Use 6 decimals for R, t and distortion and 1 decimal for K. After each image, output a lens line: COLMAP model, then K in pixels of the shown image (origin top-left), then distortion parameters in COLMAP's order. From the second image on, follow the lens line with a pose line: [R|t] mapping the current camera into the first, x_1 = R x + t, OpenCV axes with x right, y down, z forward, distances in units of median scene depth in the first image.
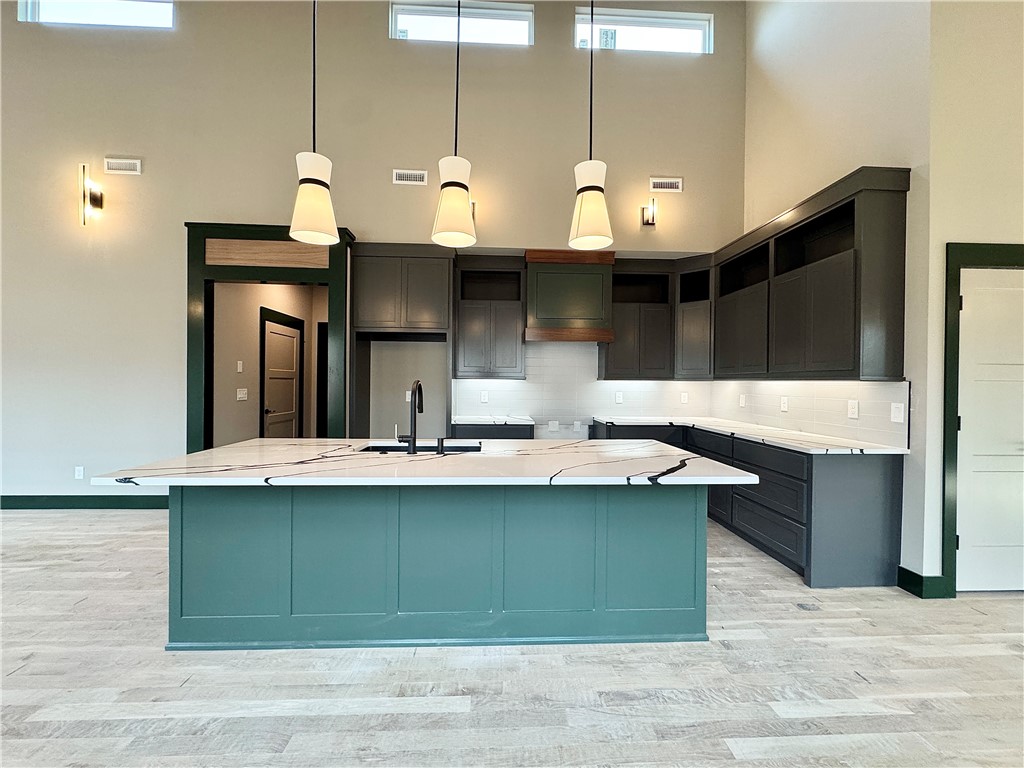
lens RADIAL K [[407.6, 0, 512.4], [0, 407.6, 385.0], [0, 0, 1]] dist [-0.002770, 0.000119]
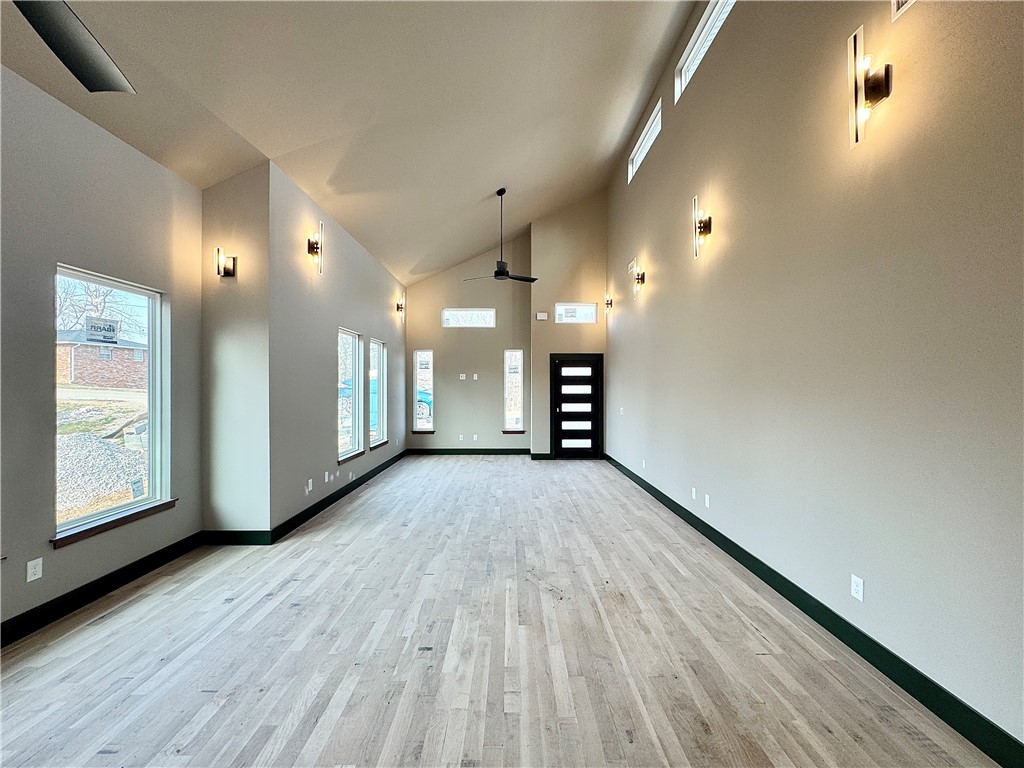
lens RADIAL K [[407.6, 0, 512.4], [0, 407.6, 385.0], [0, 0, 1]] dist [-0.002770, 0.000119]
pose [[-0.043686, -0.012828, -0.998963, -0.727819], [-0.006390, 0.999901, -0.012561, -0.084001], [0.999025, 0.005835, -0.043764, 0.831732]]
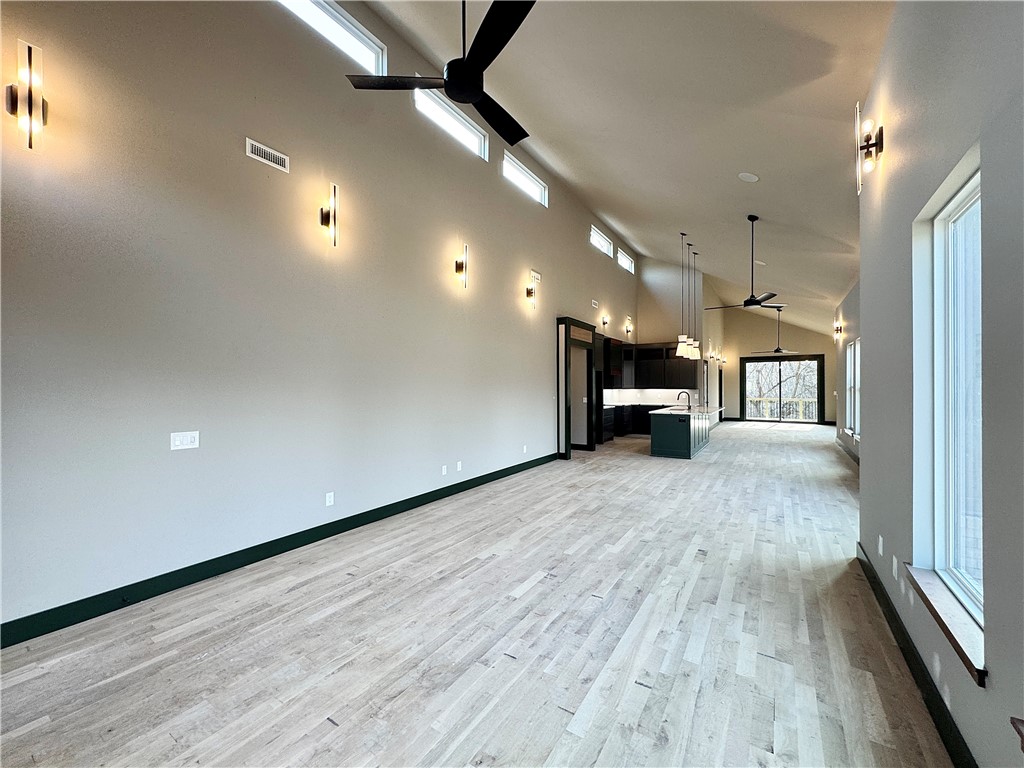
lens RADIAL K [[407.6, 0, 512.4], [0, 407.6, 385.0], [0, 0, 1]] dist [-0.002770, 0.000119]
pose [[0.583477, -0.009983, 0.812069, -3.813689], [0.013854, 0.999901, 0.002338, -0.093618], [-0.812012, 0.009886, 0.583557, 0.047237]]
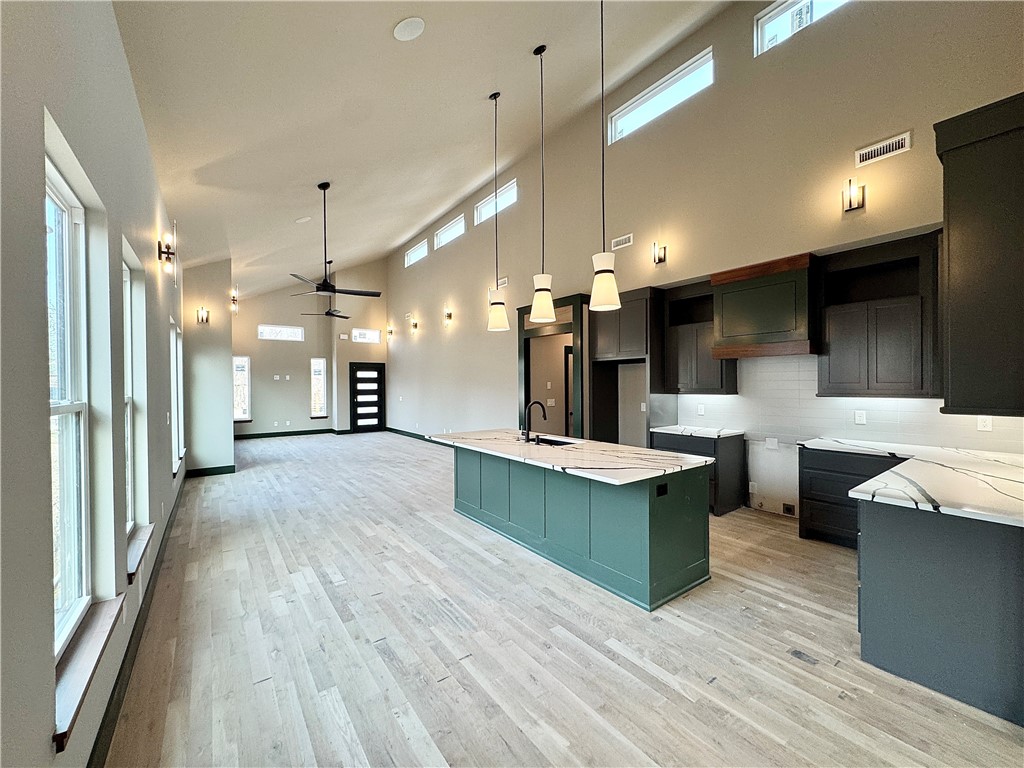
lens RADIAL K [[409.0, 0, 511.7], [0, 409.0, 385.0], [0, 0, 1]] dist [-0.002978, 0.000057]
pose [[0.553642, -0.010043, -0.832694, 1.026729], [0.007087, 0.999948, -0.007349, -0.060591], [0.832724, -0.001832, 0.553685, -0.053644]]
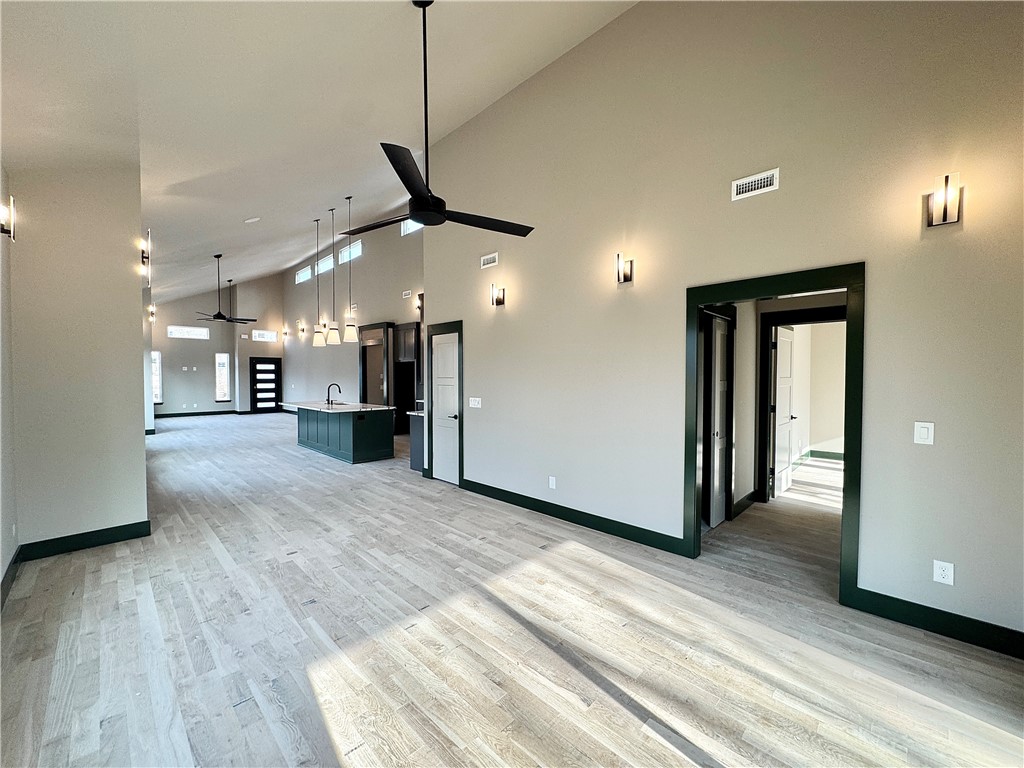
lens RADIAL K [[409.0, 0, 511.7], [0, 409.0, 385.0], [0, 0, 1]] dist [-0.002978, 0.000057]
pose [[0.677849, 0.008425, -0.735153, 2.928556], [0.001192, 0.999920, 0.012558, -0.037063], [0.735201, -0.009389, 0.677785, -0.216020]]
